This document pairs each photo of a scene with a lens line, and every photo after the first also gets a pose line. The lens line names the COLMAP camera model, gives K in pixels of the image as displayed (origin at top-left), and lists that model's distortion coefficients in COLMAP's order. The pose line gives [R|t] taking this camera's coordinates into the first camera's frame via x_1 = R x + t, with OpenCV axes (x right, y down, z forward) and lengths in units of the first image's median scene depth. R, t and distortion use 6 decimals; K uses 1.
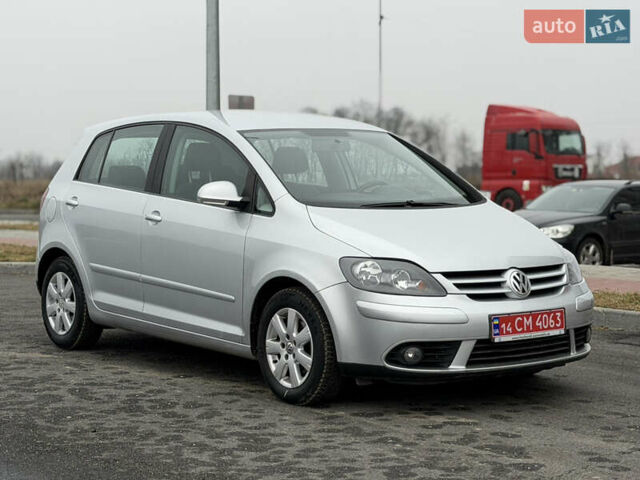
lens RADIAL K [[1414.5, 0, 320.0], [0, 1414.5, 240.0], [0, 0, 1]] dist [0.154758, 0.134822]
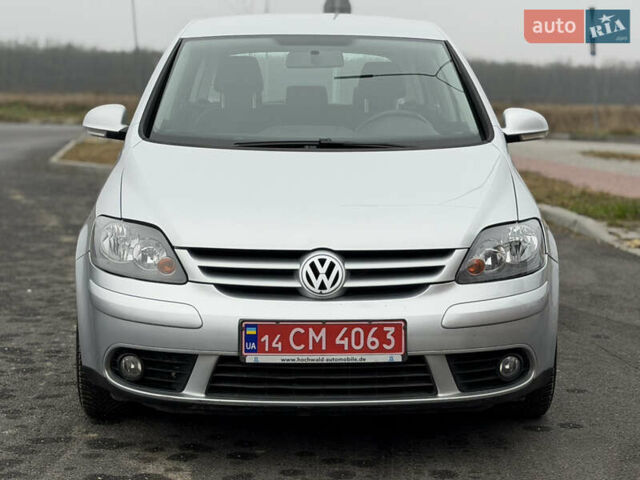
lens RADIAL K [[1414.5, 0, 320.0], [0, 1414.5, 240.0], [0, 0, 1]] dist [0.154758, 0.134822]
pose [[0.807156, 0.074523, -0.585616, 0.512756], [-0.044205, 0.996845, 0.065926, -0.026726], [0.588681, -0.027325, 0.807903, 0.493189]]
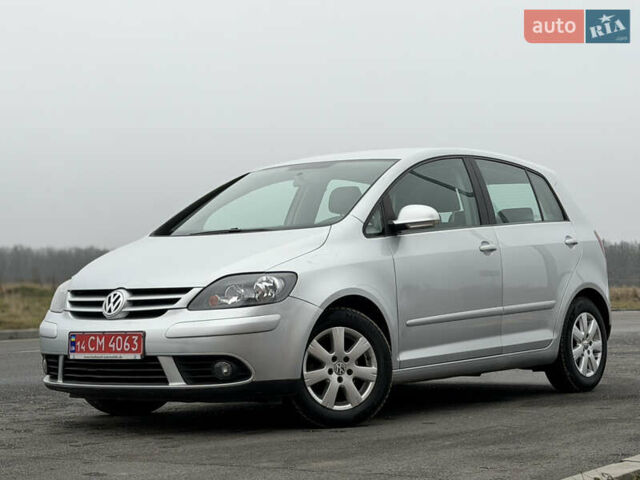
lens RADIAL K [[1414.5, 0, 320.0], [0, 1414.5, 240.0], [0, 0, 1]] dist [0.154758, 0.134822]
pose [[0.248083, -0.039438, -0.967936, 1.136537], [-0.041195, 0.997838, -0.051215, 0.031312], [0.967863, 0.052579, 0.245922, 0.901496]]
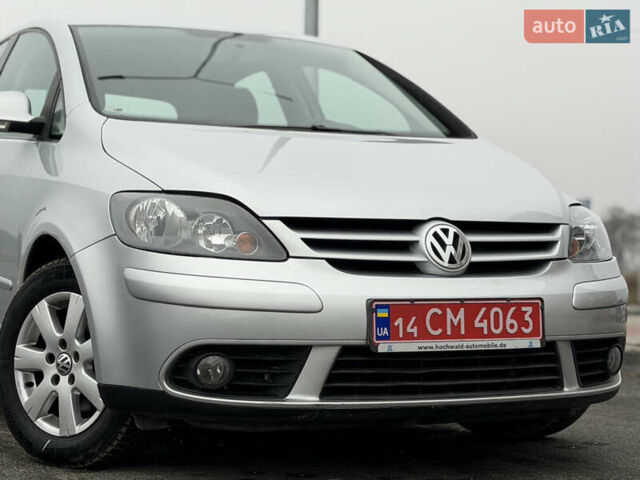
lens RADIAL K [[1414.5, 0, 320.0], [0, 1414.5, 240.0], [0, 0, 1]] dist [0.154758, 0.134822]
pose [[0.978258, 0.010807, -0.207112, 0.205236], [-0.025470, 0.997342, -0.068260, 0.065682], [0.205824, 0.072051, 0.975933, 0.479149]]
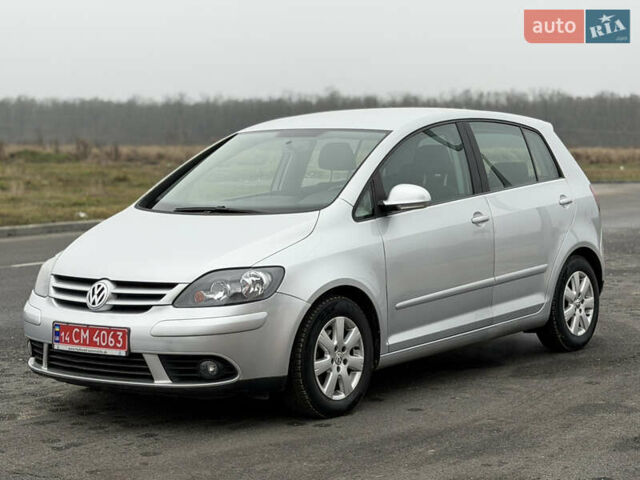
lens RADIAL K [[1414.5, 0, 320.0], [0, 1414.5, 240.0], [0, 0, 1]] dist [0.154758, 0.134822]
pose [[0.250418, 0.066068, -0.965881, 1.116931], [-0.045750, 0.997362, 0.056360, -0.068739], [0.967056, 0.030075, 0.252780, 0.908039]]
